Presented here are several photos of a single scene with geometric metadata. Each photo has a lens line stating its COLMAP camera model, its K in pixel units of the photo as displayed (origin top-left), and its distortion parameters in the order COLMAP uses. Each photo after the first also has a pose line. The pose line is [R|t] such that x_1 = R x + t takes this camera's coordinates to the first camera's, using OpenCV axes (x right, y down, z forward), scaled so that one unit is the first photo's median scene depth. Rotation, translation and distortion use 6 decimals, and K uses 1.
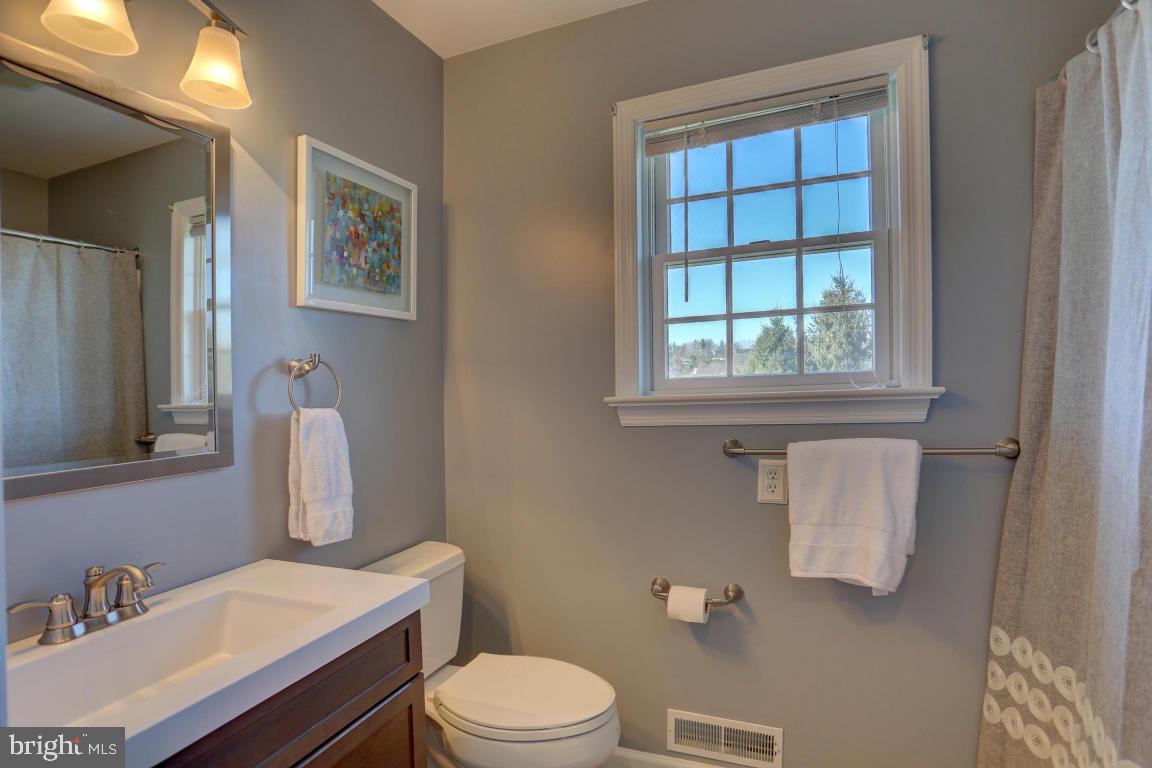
lens RADIAL K [[566.6, 0, 578.2], [0, 566.6, 381.0], [0, 0, 1]] dist [-0.039281, 0.008631]
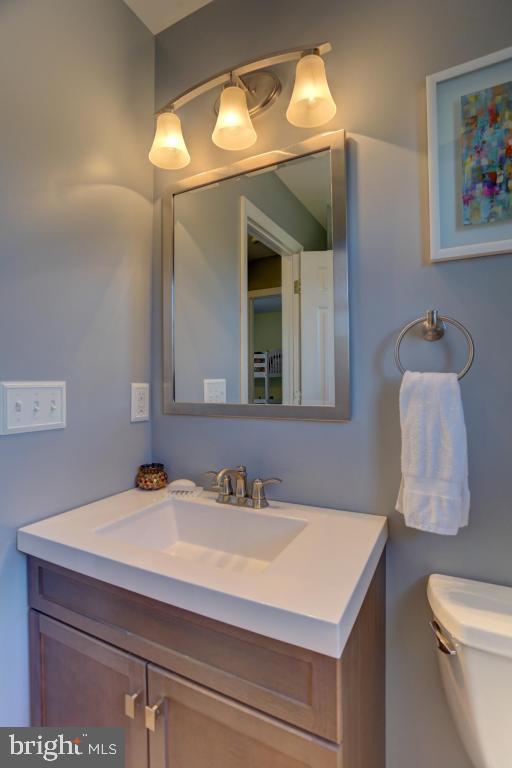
lens RADIAL K [[393.8, 0, 251.3], [0, 393.8, 371.9], [0, 0, 1]] dist [-0.060050, 0.027758]
pose [[-0.094762, -0.005442, -0.995485, 0.155313], [0.001204, 0.999984, -0.005582, 0.047045], [0.995499, -0.001728, -0.094754, 0.727513]]
